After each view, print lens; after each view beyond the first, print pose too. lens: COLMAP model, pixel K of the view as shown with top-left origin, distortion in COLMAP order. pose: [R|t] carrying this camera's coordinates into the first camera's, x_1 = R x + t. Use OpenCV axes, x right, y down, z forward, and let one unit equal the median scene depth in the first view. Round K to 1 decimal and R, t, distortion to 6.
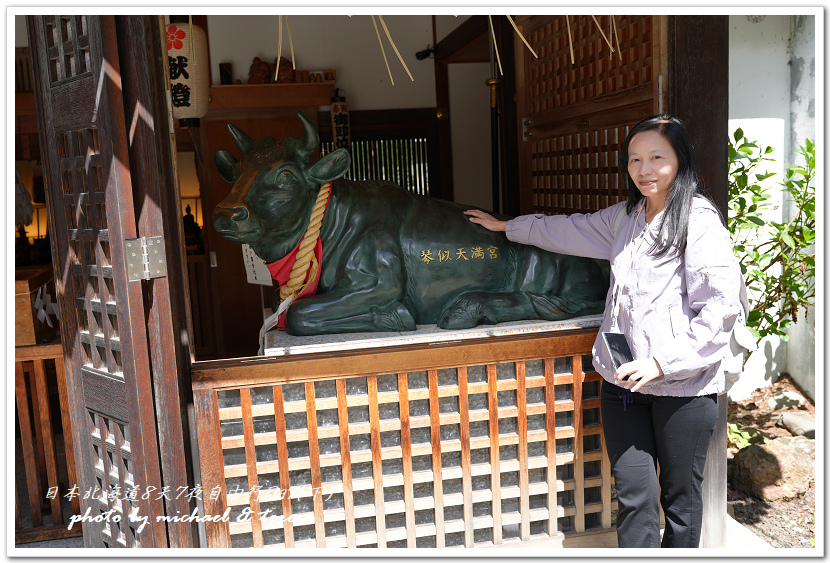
lens RADIAL K [[795.3, 0, 415.3], [0, 795.3, 306.2], [0, 0, 1]] dist [0.008346, 0.013358]
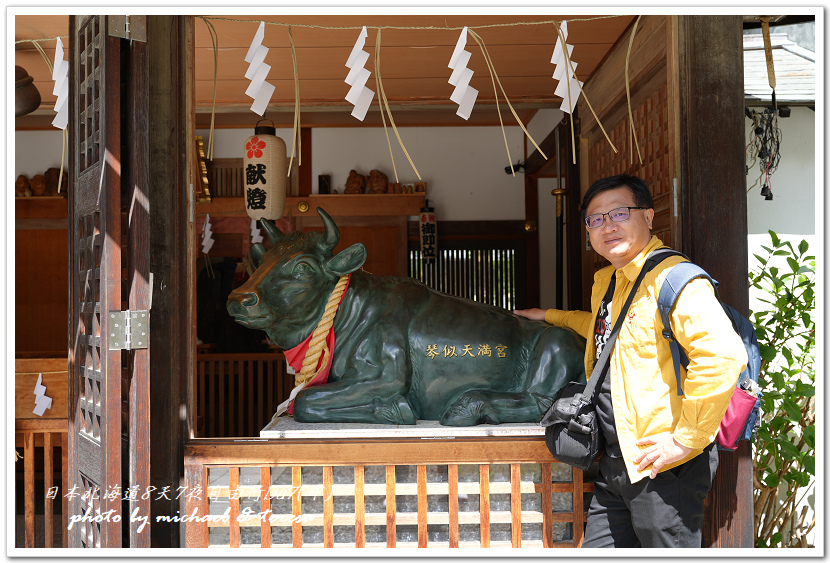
lens RADIAL K [[795.3, 0, 415.3], [0, 795.3, 306.2], [0, 0, 1]] dist [0.008346, 0.013358]
pose [[0.980630, 0.041805, -0.191358, 0.182284], [-0.069828, 0.987381, -0.142134, 0.025302], [0.183001, 0.152743, 0.971175, 0.017448]]
